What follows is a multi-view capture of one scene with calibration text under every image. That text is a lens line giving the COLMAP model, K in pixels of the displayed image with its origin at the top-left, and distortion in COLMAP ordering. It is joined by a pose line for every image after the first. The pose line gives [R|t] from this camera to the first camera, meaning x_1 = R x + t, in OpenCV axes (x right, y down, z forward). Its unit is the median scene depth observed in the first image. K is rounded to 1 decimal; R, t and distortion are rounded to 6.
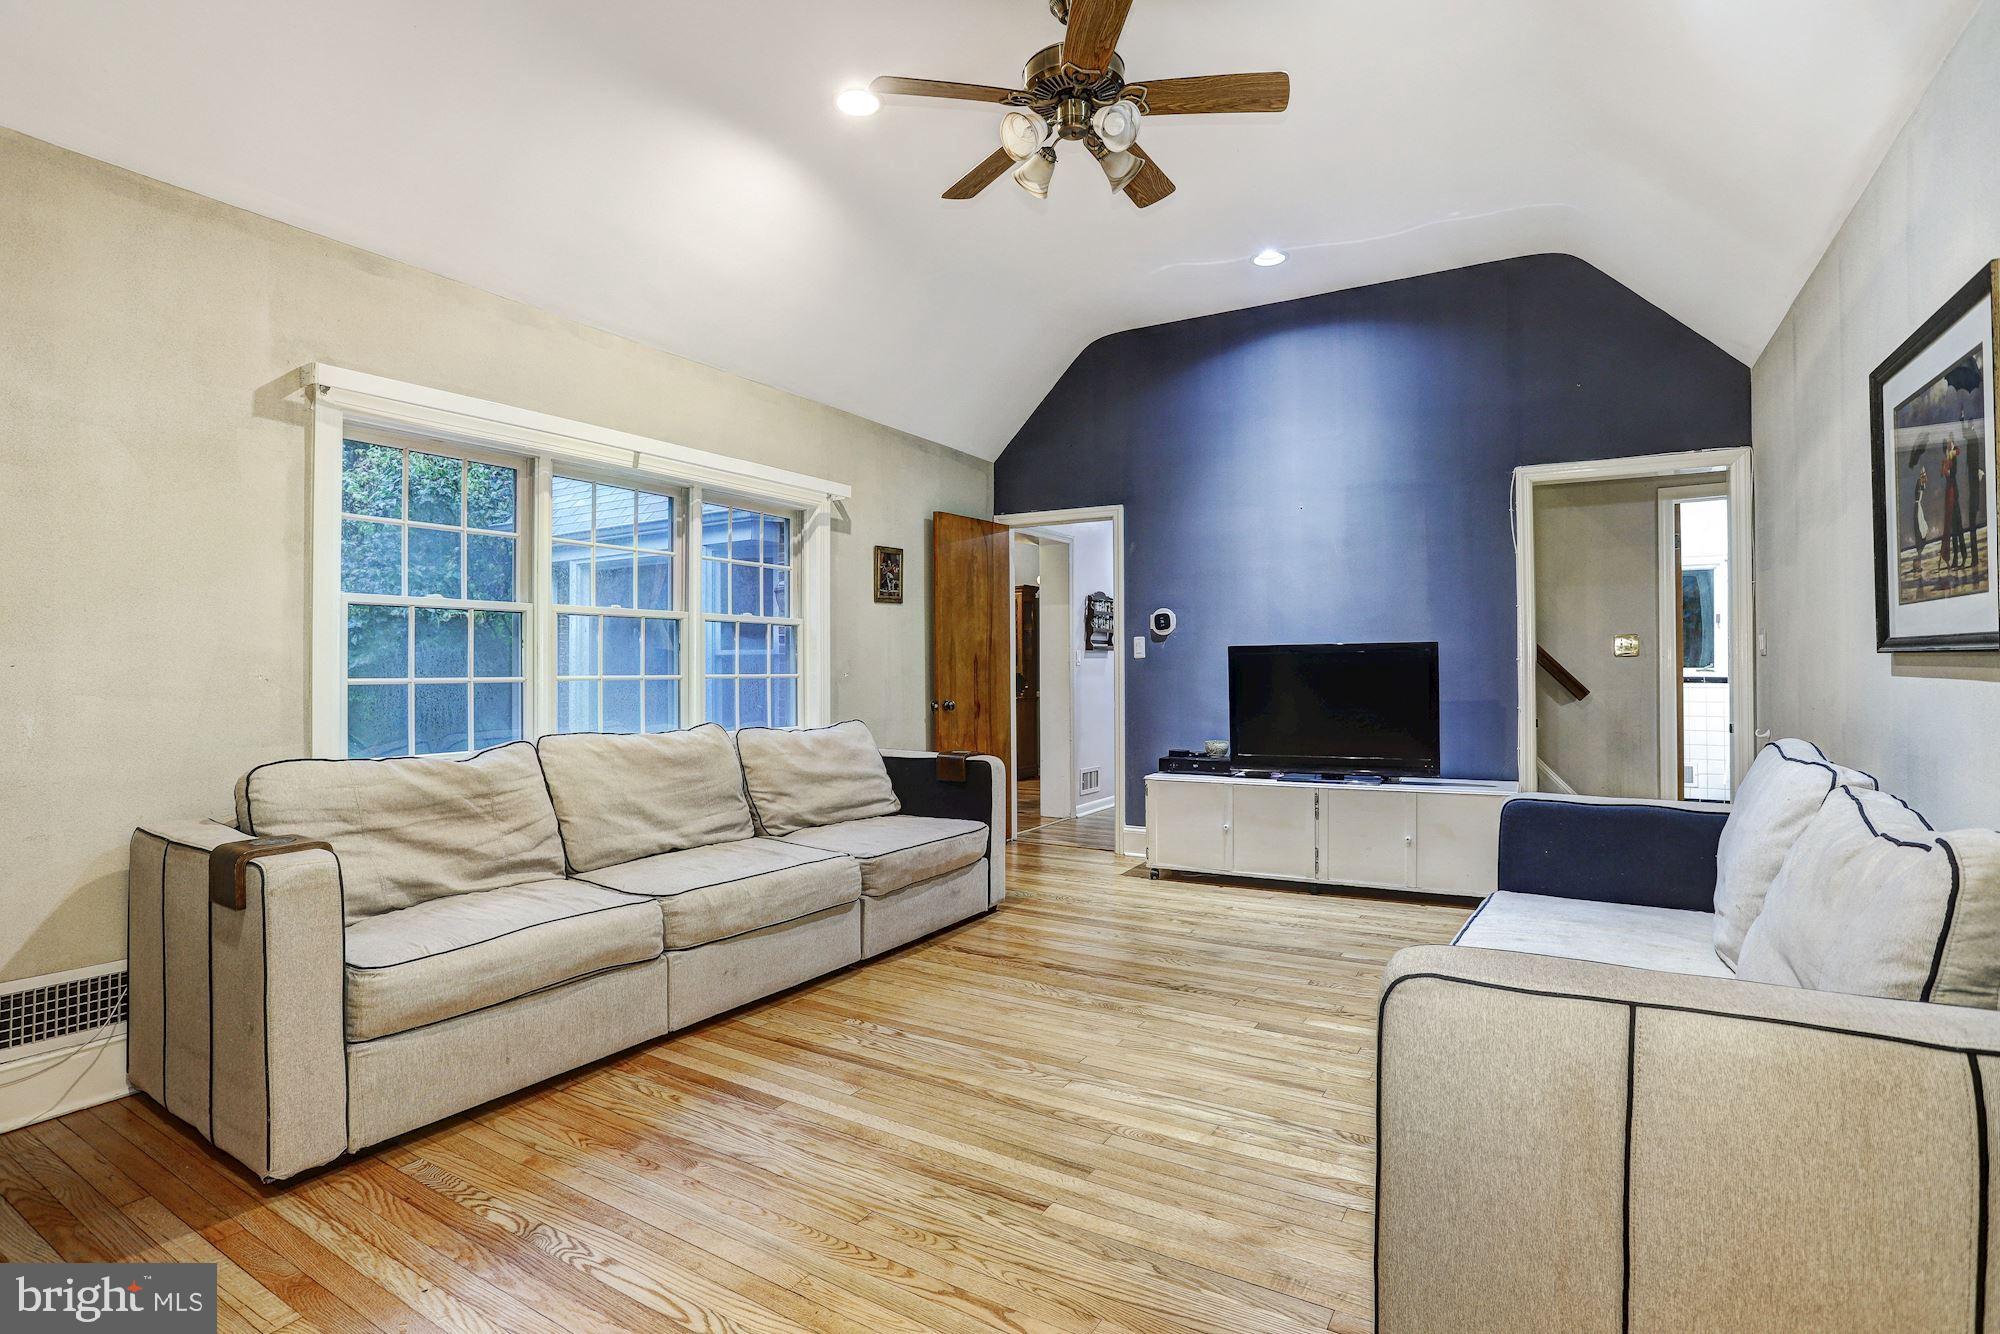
lens RADIAL K [[967.4, 0, 1001.2], [0, 967.4, 671.1], [0, 0, 1]] dist [-0.050209, 0.019544]
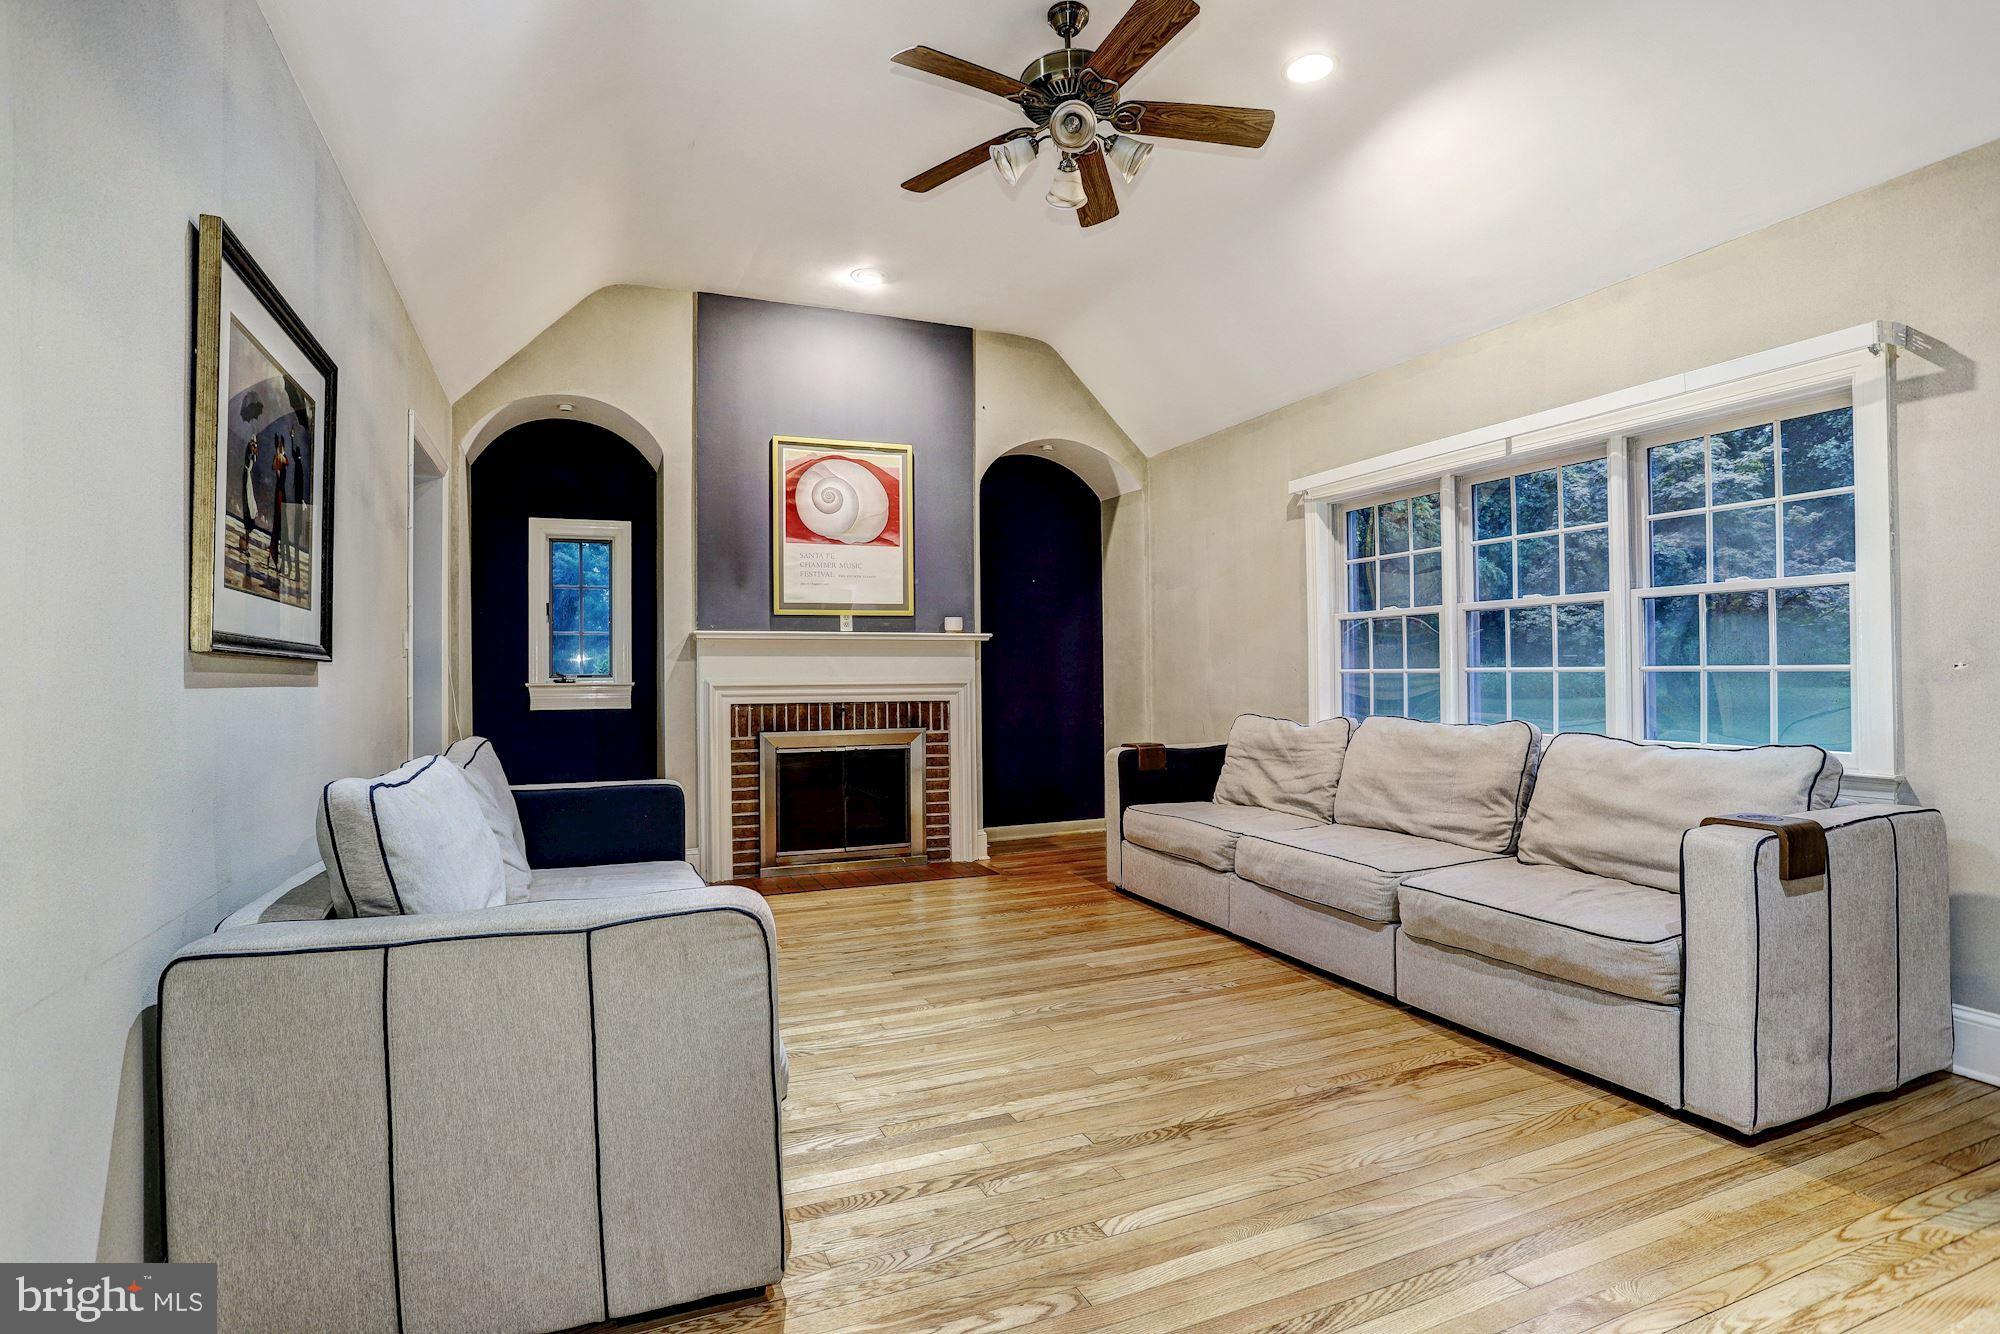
lens RADIAL K [[967.4, 0, 988.9], [0, 967.4, 664.0], [0, 0, 1]] dist [-0.050209, 0.019544]
pose [[-0.586819, 0.001982, -0.809716, 0.884633], [0.011528, 0.999916, -0.005907, 0.000681], [0.809636, -0.012801, -0.586792, 1.402588]]
